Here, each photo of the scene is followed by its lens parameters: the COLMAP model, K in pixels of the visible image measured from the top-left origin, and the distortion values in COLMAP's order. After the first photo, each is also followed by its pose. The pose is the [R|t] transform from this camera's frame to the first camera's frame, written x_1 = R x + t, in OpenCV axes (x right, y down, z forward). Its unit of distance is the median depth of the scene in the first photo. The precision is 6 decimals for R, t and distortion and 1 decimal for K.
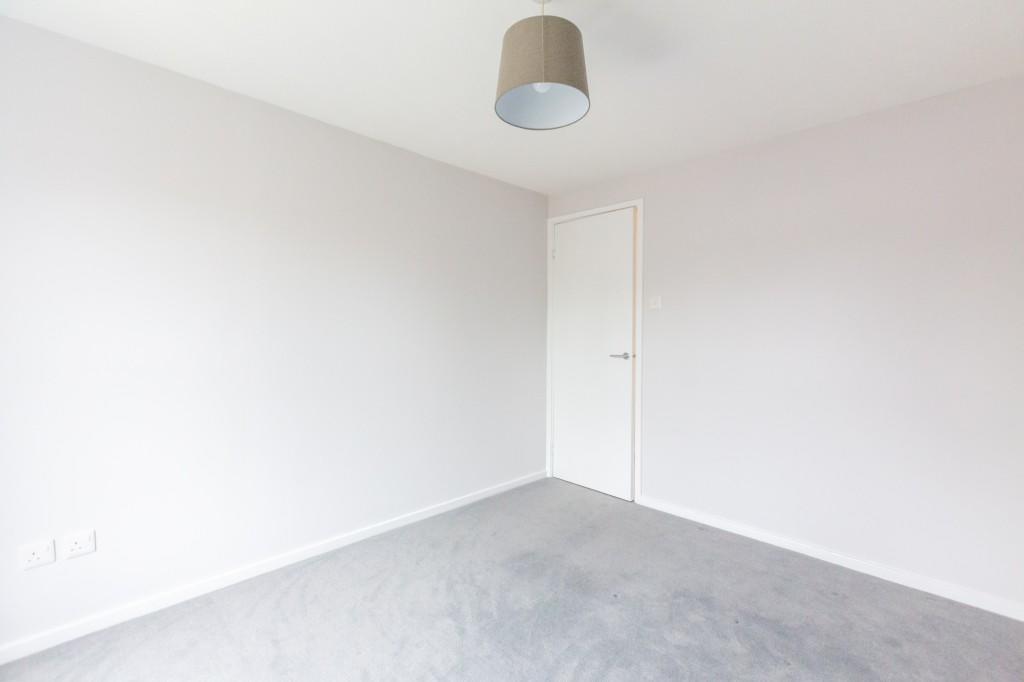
lens RADIAL K [[464.2, 0, 506.7], [0, 464.2, 339.0], [0, 0, 1]] dist [0.001480, 0.000668]
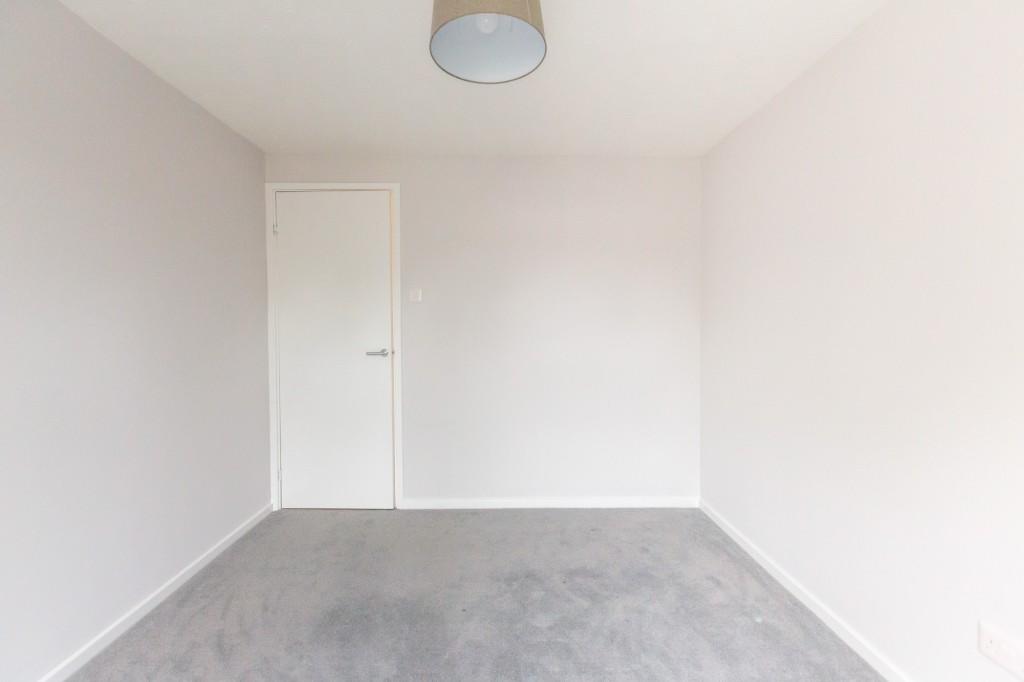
lens RADIAL K [[464.2, 0, 506.7], [0, 464.2, 339.0], [0, 0, 1]] dist [0.001480, 0.000668]
pose [[0.688303, -0.031134, 0.724755, -0.240300], [0.022041, 0.999515, 0.022004, -0.005374], [-0.725089, 0.000829, 0.688655, 0.196506]]
